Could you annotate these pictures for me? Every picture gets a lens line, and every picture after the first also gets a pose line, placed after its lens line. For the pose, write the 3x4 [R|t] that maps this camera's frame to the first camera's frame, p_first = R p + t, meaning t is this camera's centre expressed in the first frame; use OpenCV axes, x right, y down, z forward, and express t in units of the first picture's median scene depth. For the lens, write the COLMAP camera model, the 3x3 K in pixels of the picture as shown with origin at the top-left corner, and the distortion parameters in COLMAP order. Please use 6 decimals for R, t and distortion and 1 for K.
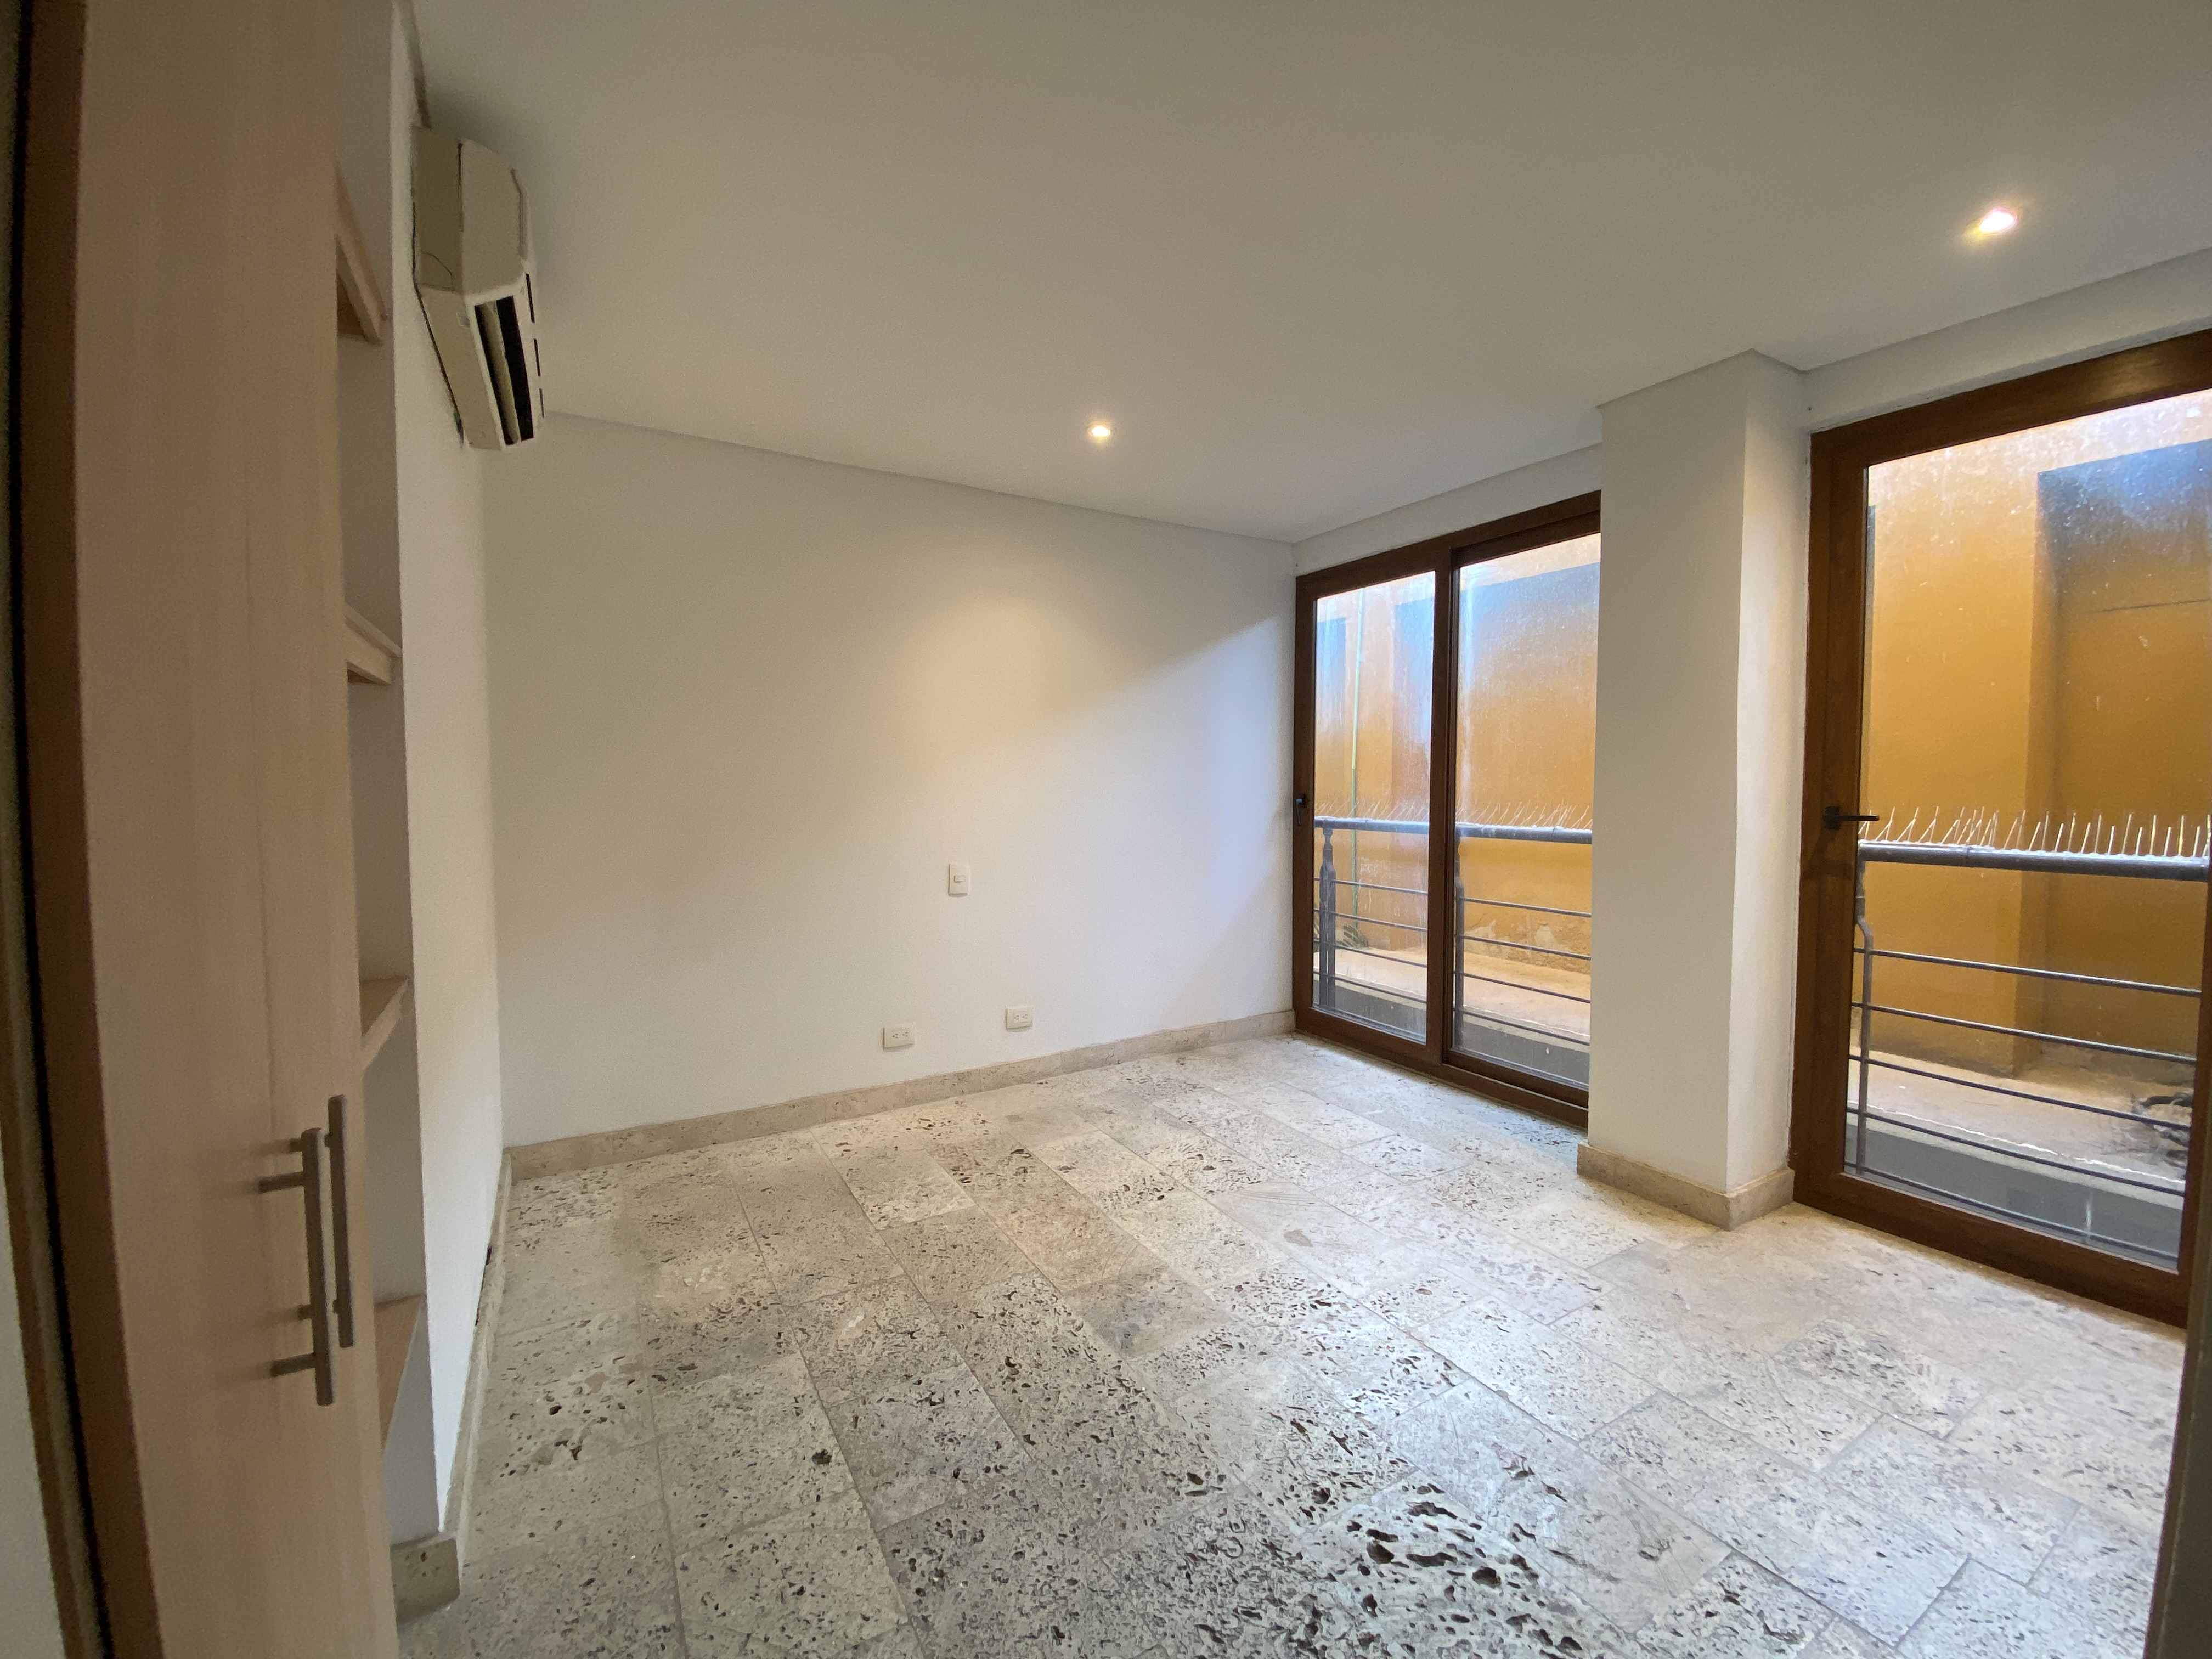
lens RADIAL K [[882.5, 0, 1097.1], [0, 882.5, 816.2], [0, 0, 1]] dist [-0.002247, -0.012826]
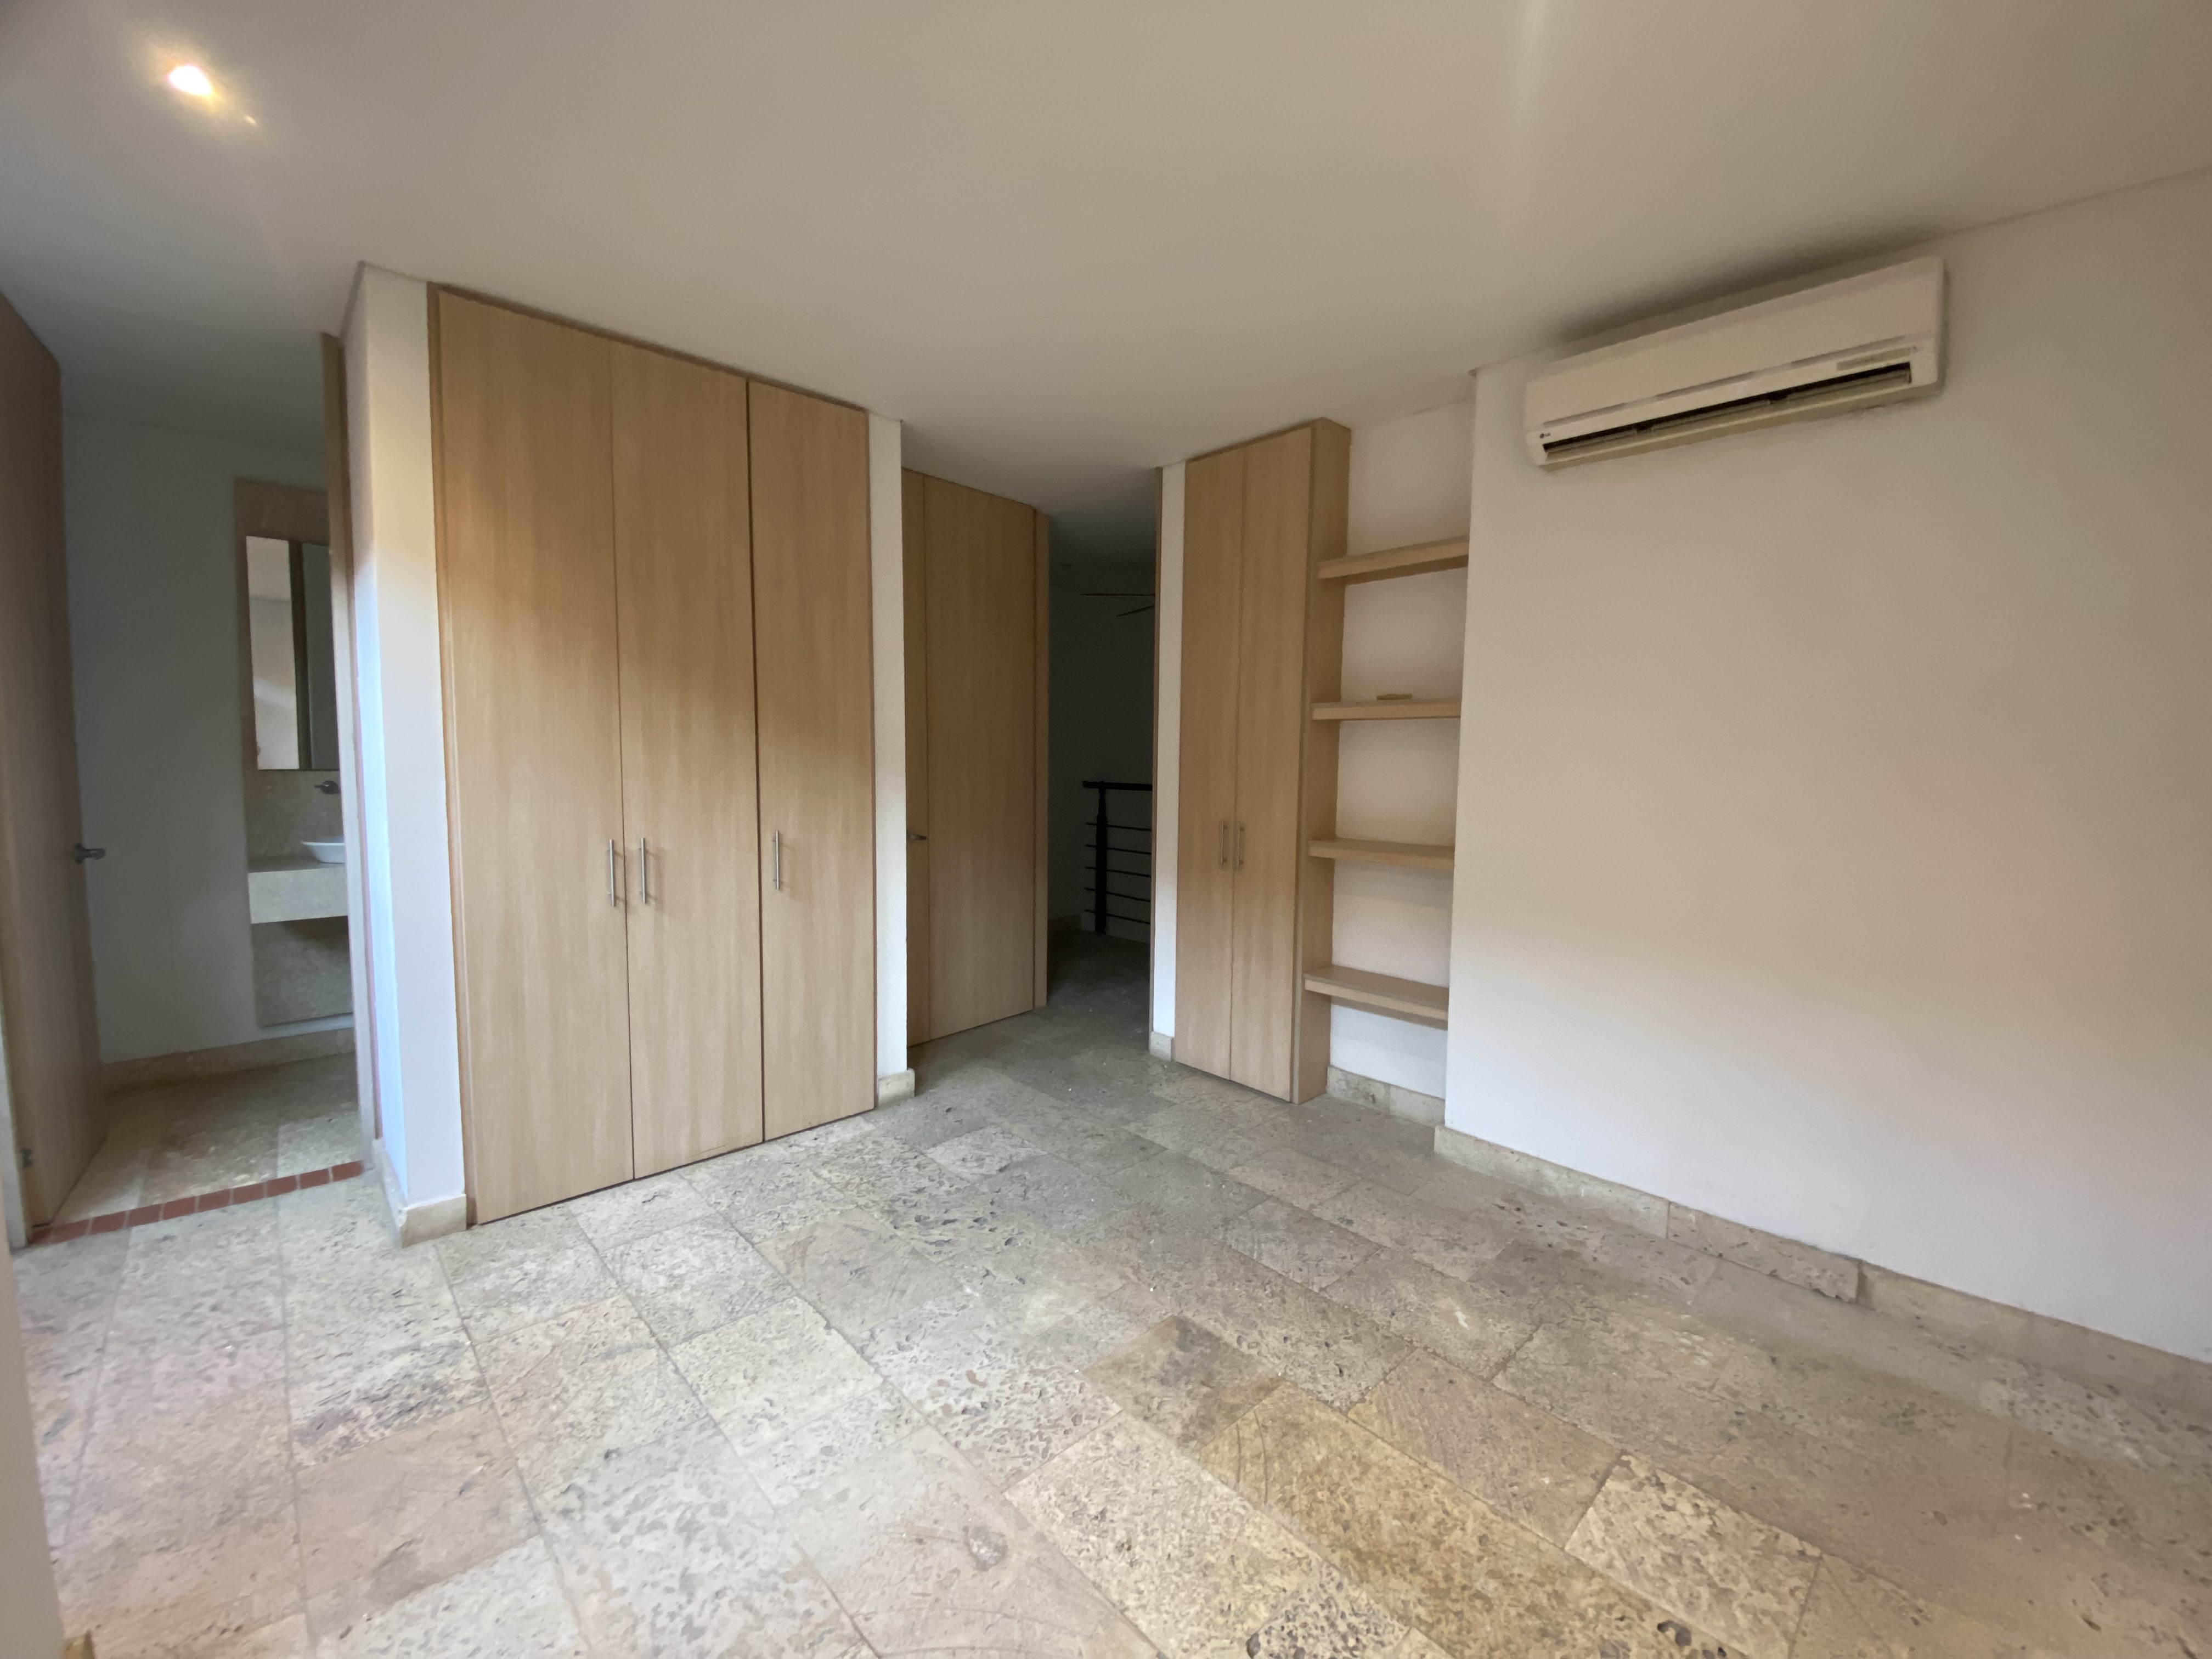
lens RADIAL K [[882.5, 0, 1097.1], [0, 882.5, 816.2], [0, 0, 1]] dist [-0.002247, -0.012826]
pose [[-0.975033, 0.007998, -0.221918, 0.322247], [-0.016704, 0.993878, 0.109211, -0.075074], [0.221433, 0.110191, -0.968930, 1.757156]]
